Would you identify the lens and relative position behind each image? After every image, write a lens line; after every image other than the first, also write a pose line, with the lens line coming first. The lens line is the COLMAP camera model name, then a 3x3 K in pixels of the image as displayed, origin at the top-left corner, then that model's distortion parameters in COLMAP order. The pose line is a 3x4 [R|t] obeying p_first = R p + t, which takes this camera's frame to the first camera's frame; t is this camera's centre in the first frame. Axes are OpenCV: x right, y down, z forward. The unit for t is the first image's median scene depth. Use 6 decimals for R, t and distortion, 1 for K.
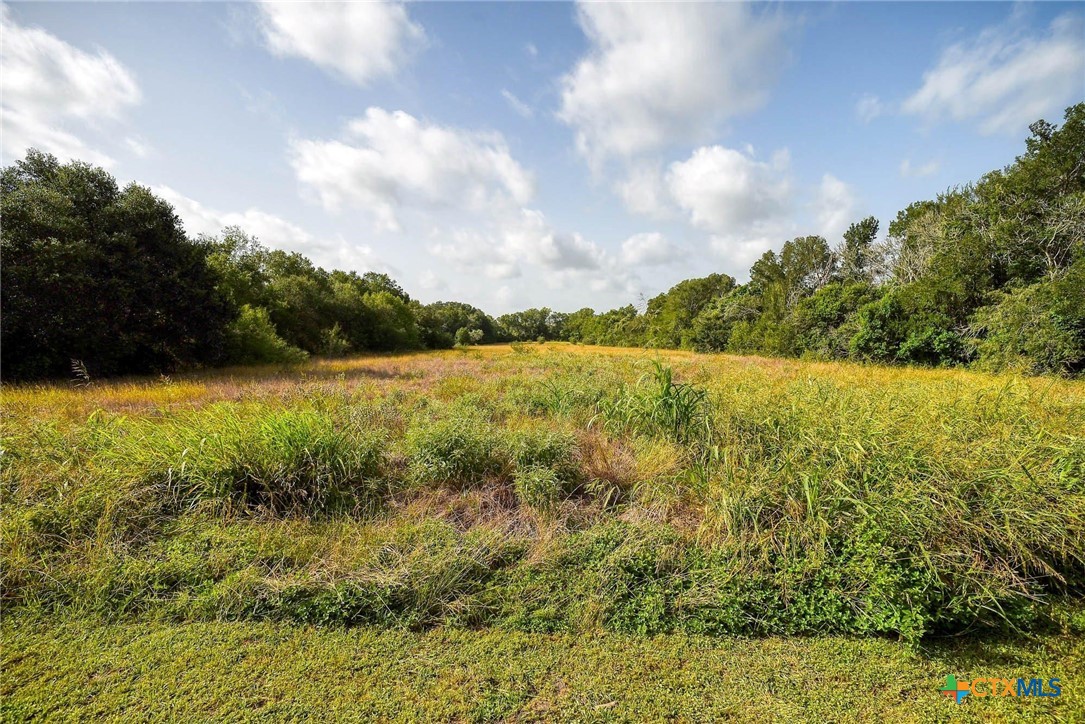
lens RADIAL K [[557.8, 0, 543.4], [0, 557.8, 362.4], [0, 0, 1]] dist [-0.043256, 0.022046]
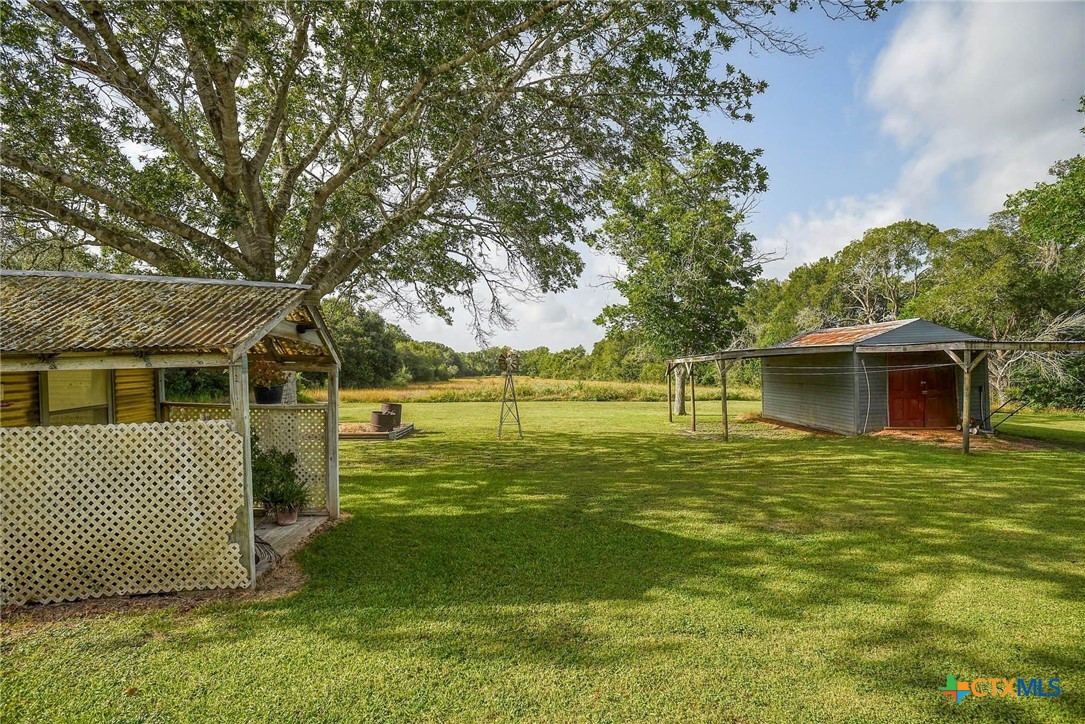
lens RADIAL K [[557.8, 0, 540.3], [0, 557.8, 364.8], [0, 0, 1]] dist [-0.043256, 0.022046]
pose [[0.996703, 0.001021, 0.081132, -0.033327], [0.003574, 0.998398, -0.056474, 0.008231], [-0.081060, 0.056578, 0.995102, -0.233805]]
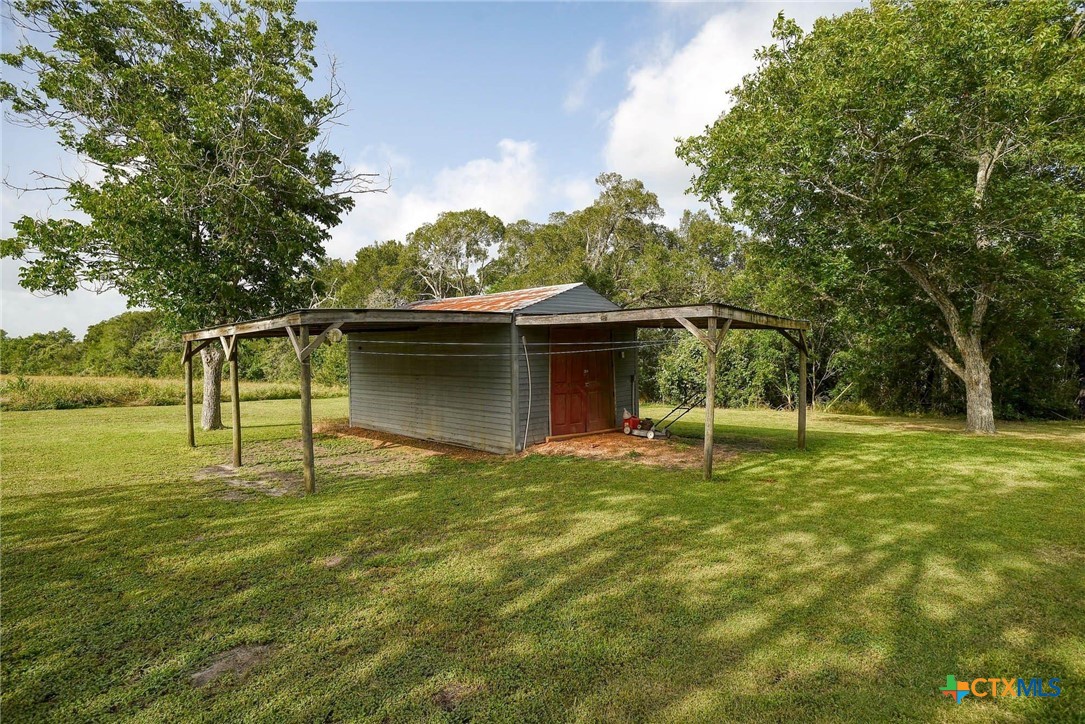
lens RADIAL K [[557.8, 0, 549.8], [0, 557.8, 367.4], [0, 0, 1]] dist [-0.043256, 0.022046]
pose [[0.645363, 0.000332, 0.763876, -0.013300], [0.031303, 0.999148, -0.026881, 0.007310], [-0.763234, 0.041259, 0.644803, -0.178103]]
